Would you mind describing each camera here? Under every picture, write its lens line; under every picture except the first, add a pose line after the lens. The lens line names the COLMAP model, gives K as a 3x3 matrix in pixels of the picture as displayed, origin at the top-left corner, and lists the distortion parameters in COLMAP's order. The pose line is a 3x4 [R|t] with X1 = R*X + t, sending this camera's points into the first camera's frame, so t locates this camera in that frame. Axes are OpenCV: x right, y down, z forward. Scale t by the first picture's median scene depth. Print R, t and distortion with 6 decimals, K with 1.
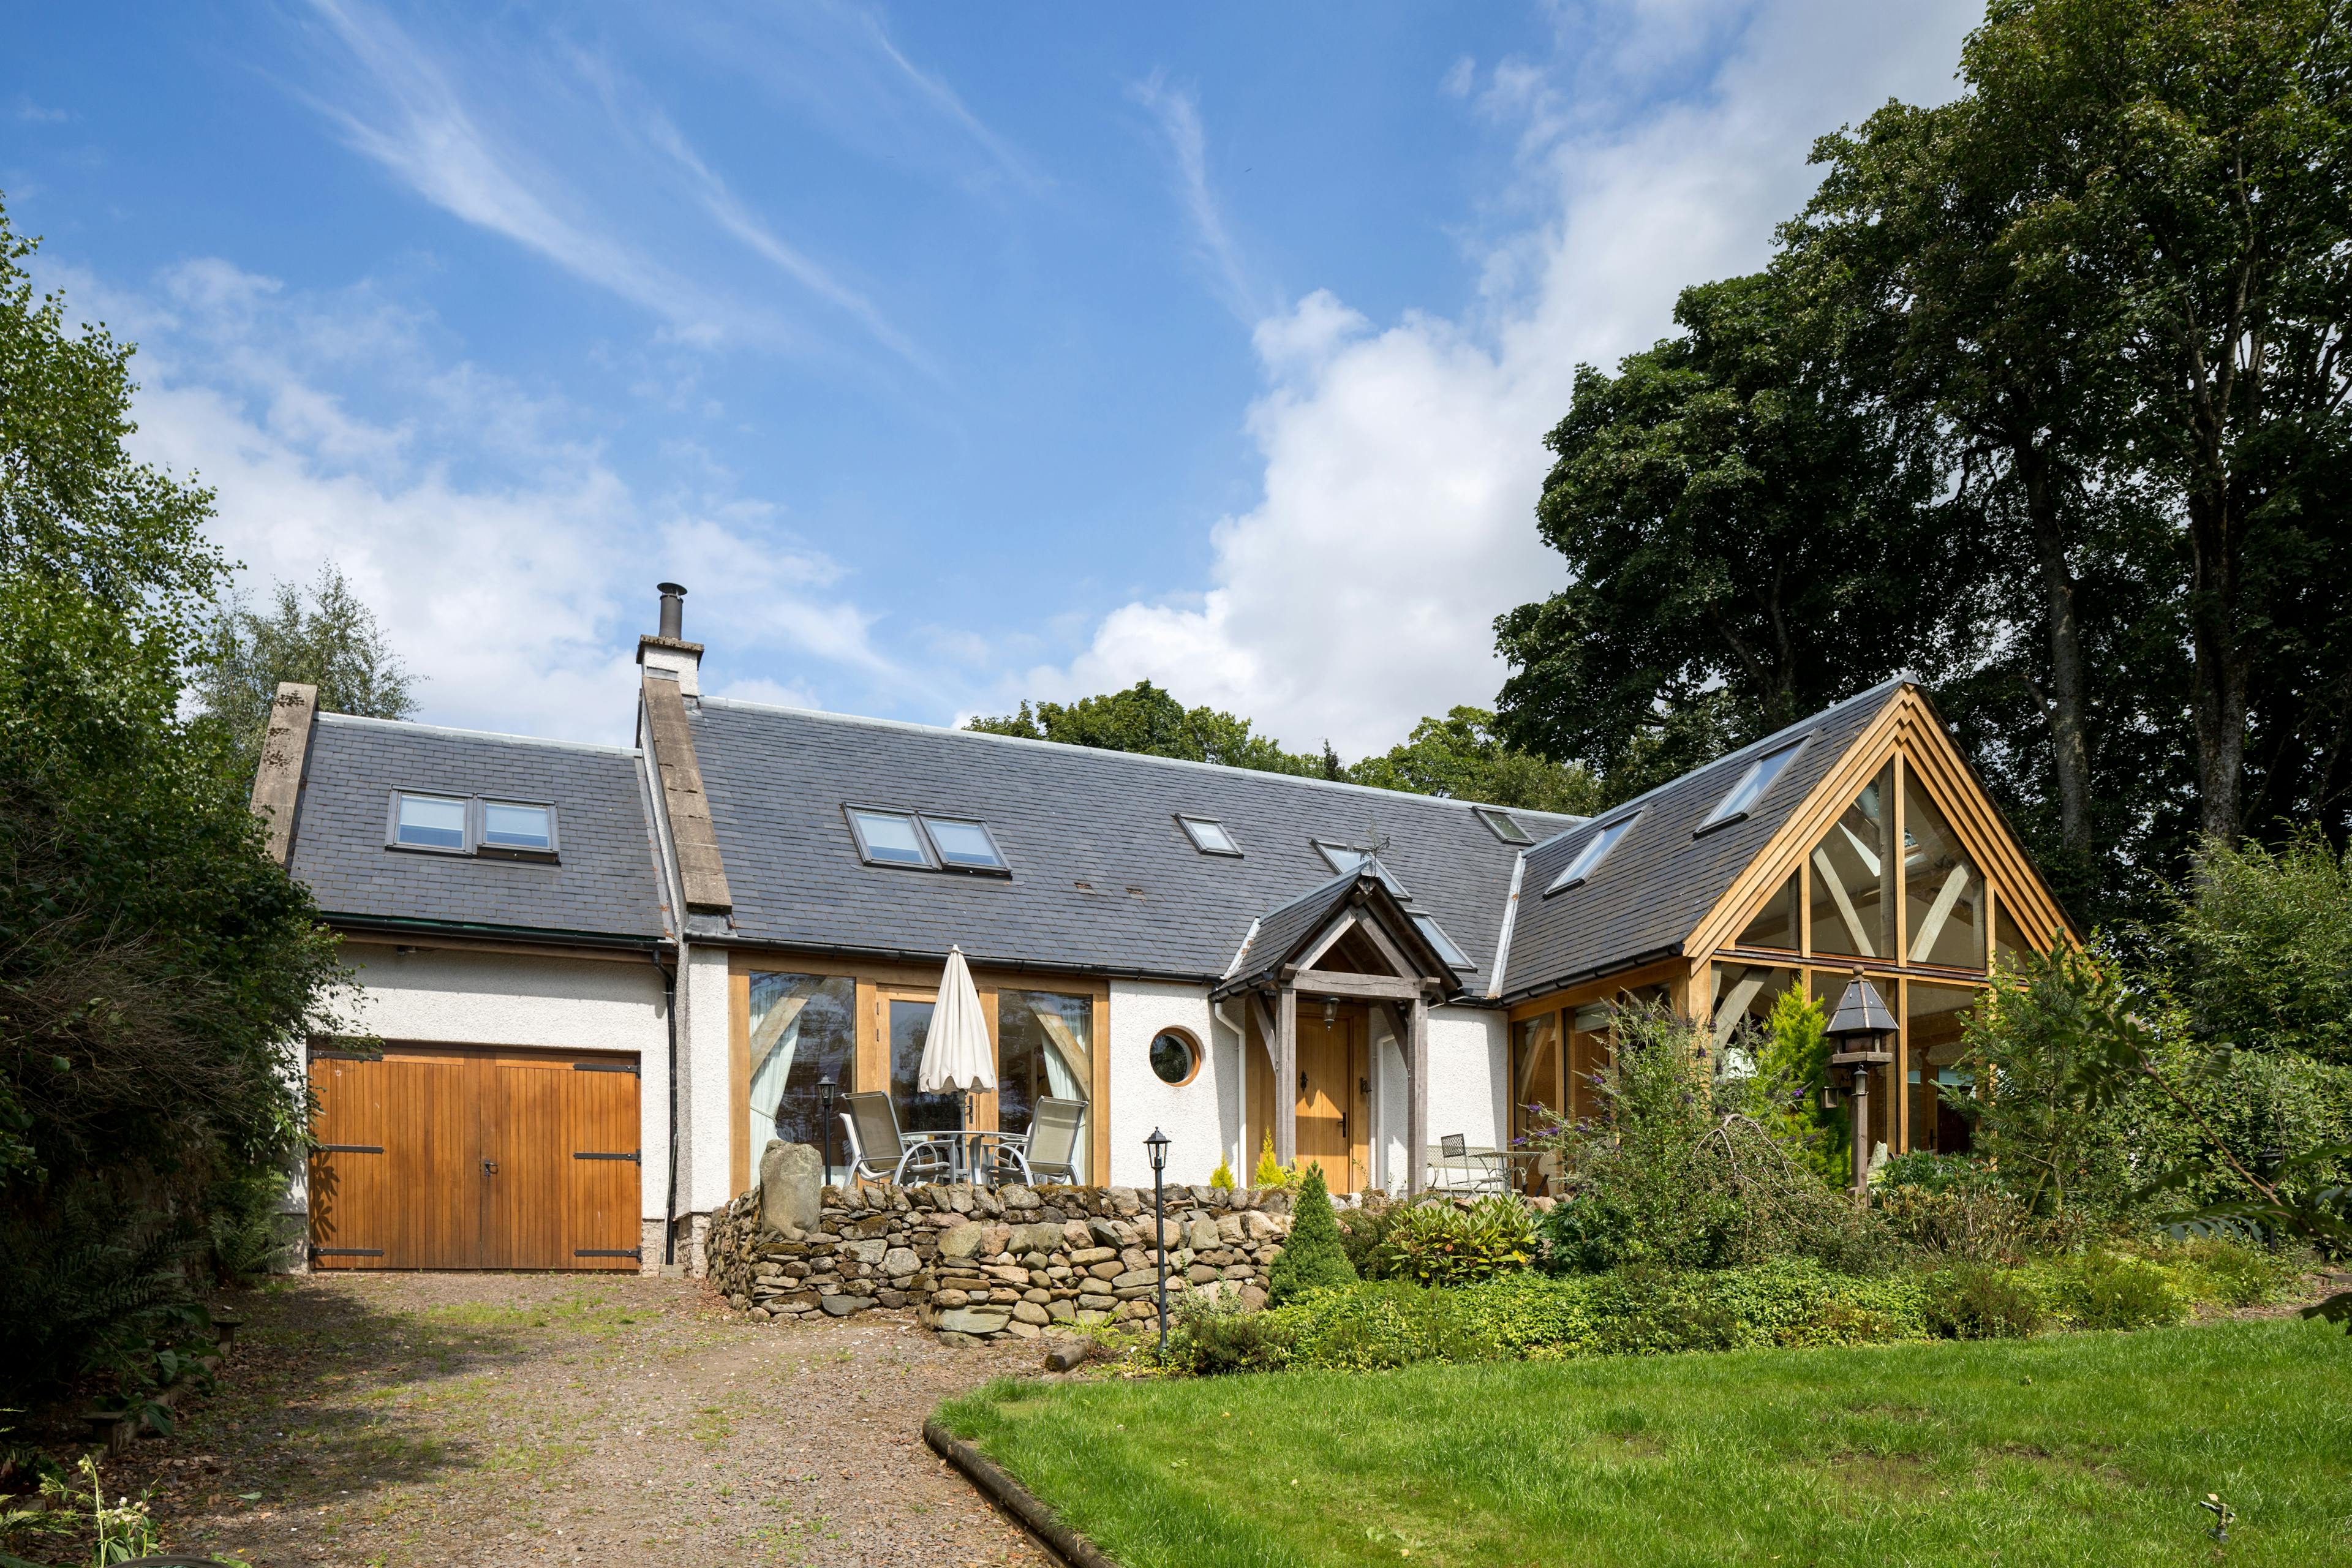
lens RADIAL K [[1626.4, 0, 1175.6], [0, 1626.4, 732.1], [0, 0, 1]] dist [-0.004884, -0.001306]
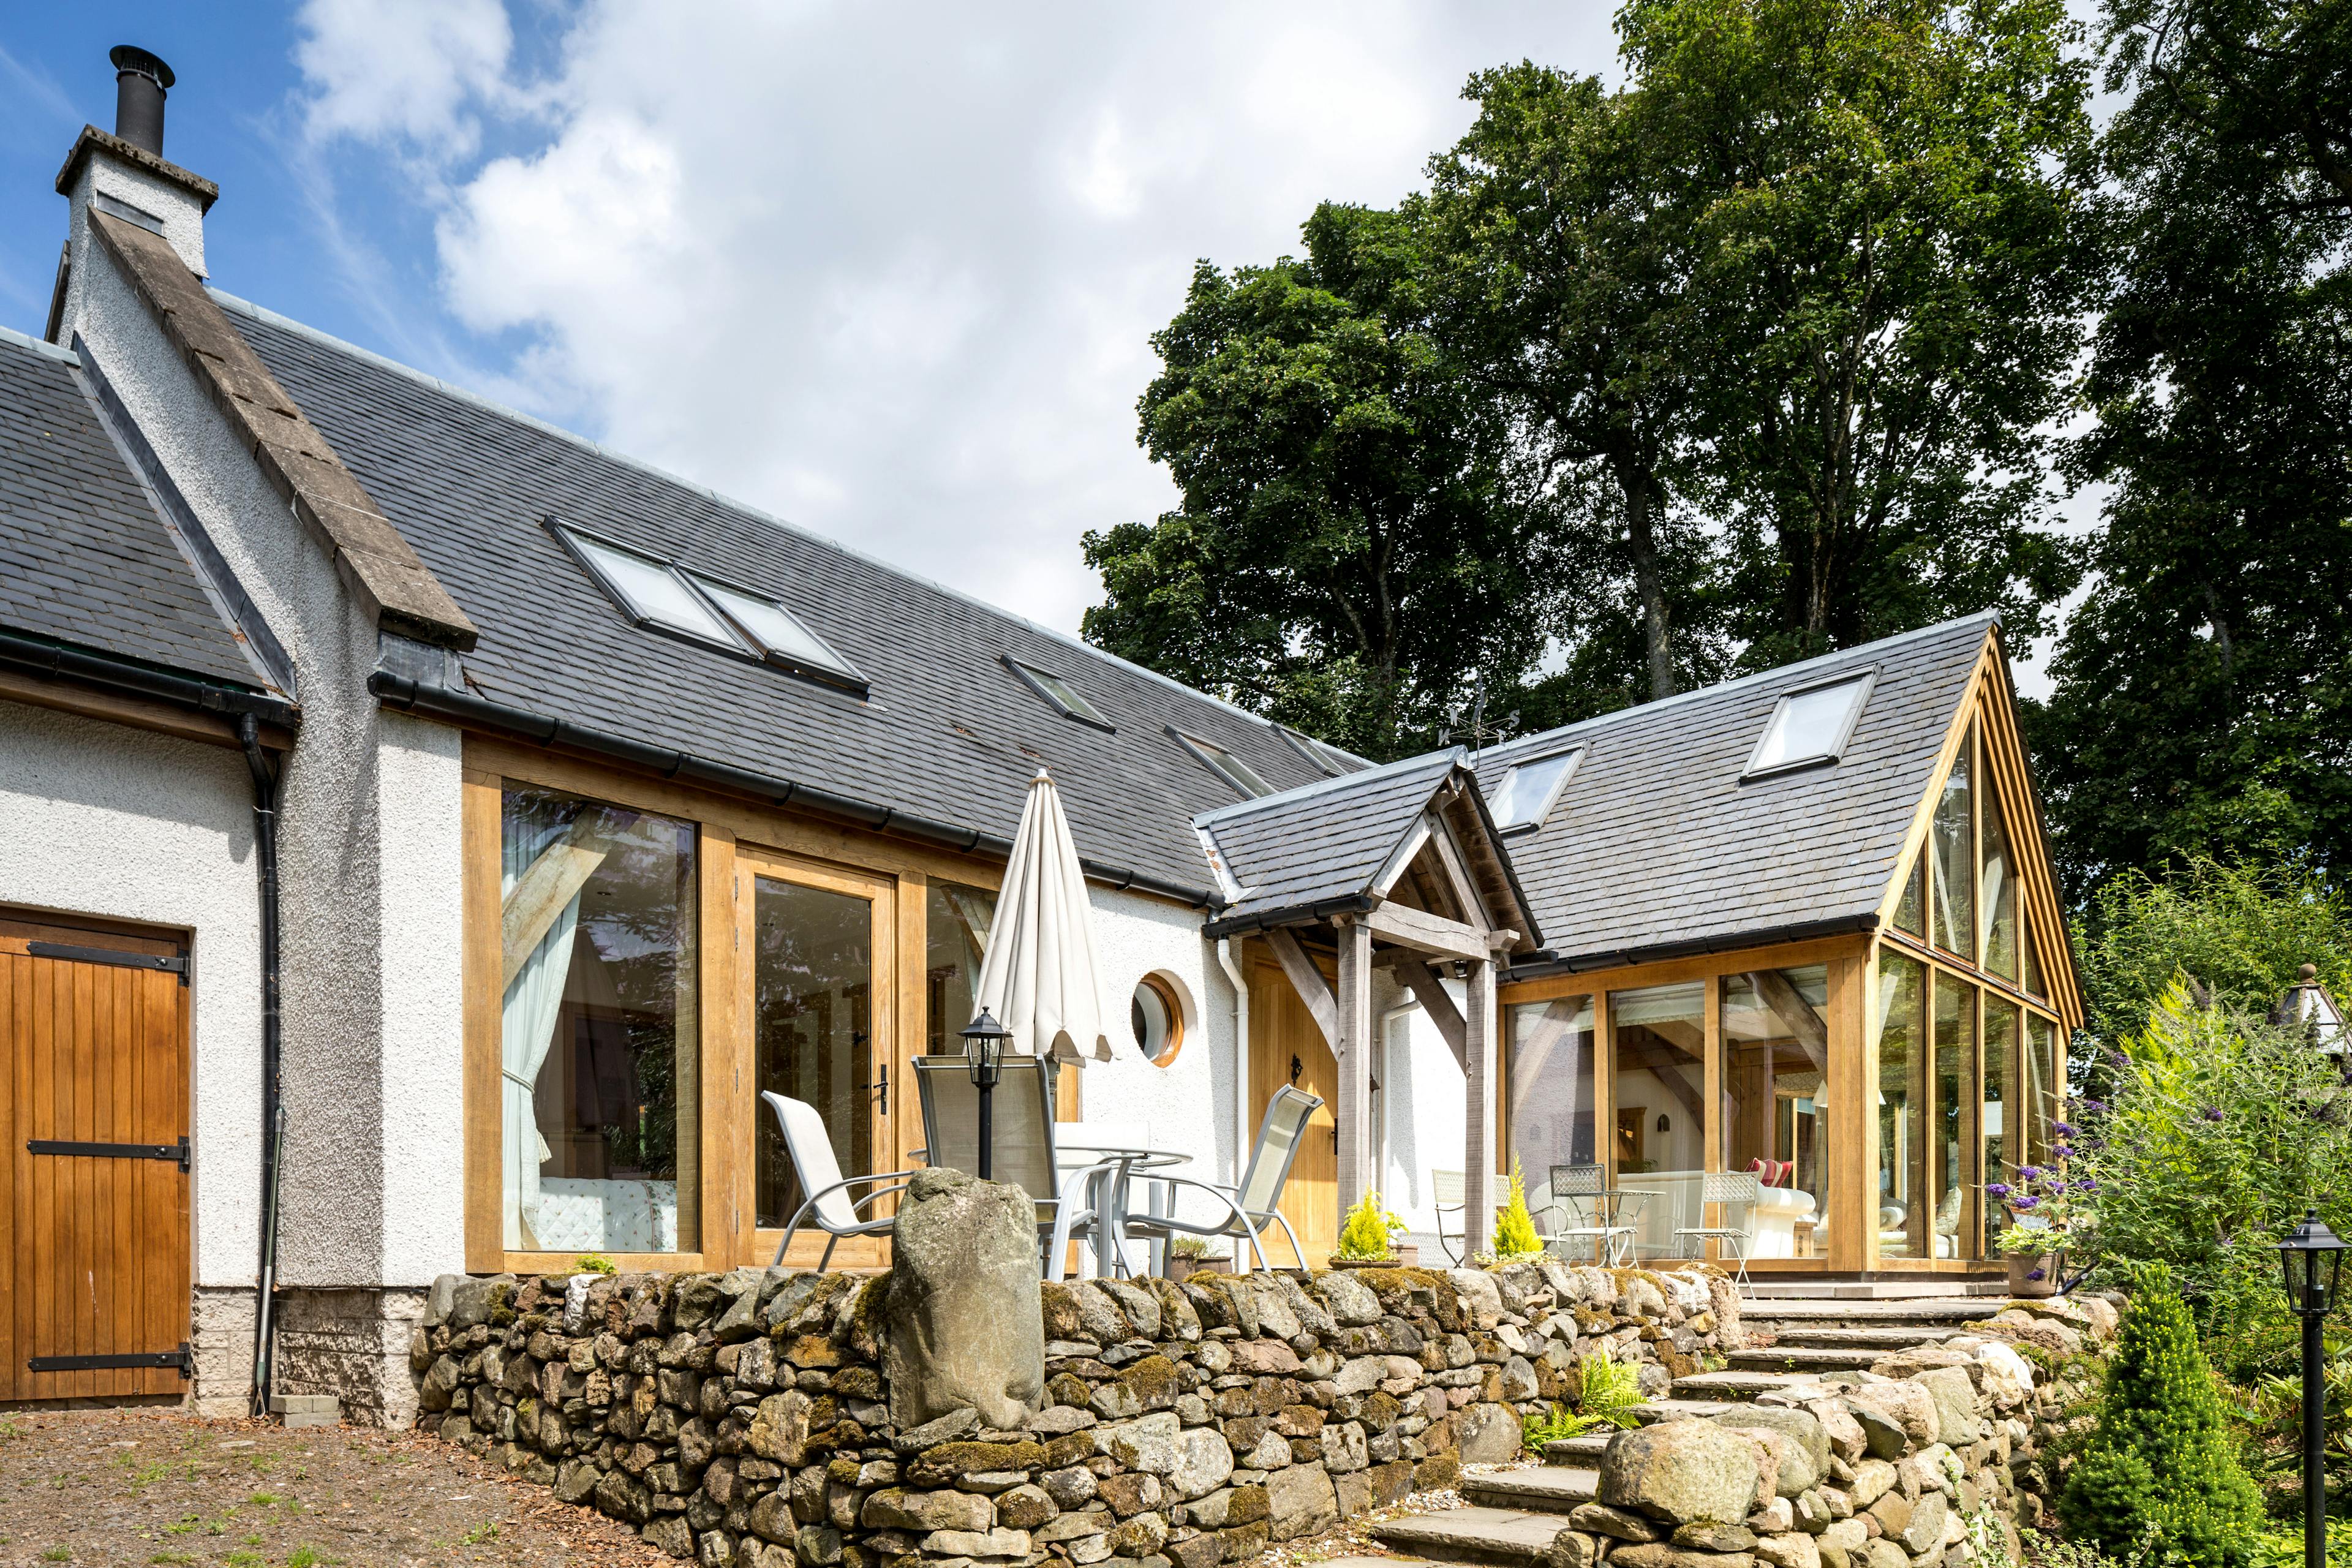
lens RADIAL K [[1650.4, 0, 1175.7], [0, 1650.4, 940.2], [0, 0, 1]] dist [-0.006977, 0.000055]
pose [[0.908410, 0.089631, 0.408358, -0.265897], [-0.145657, 0.983404, 0.108173, 0.108906], [-0.391886, -0.157745, 0.906390, 0.468490]]
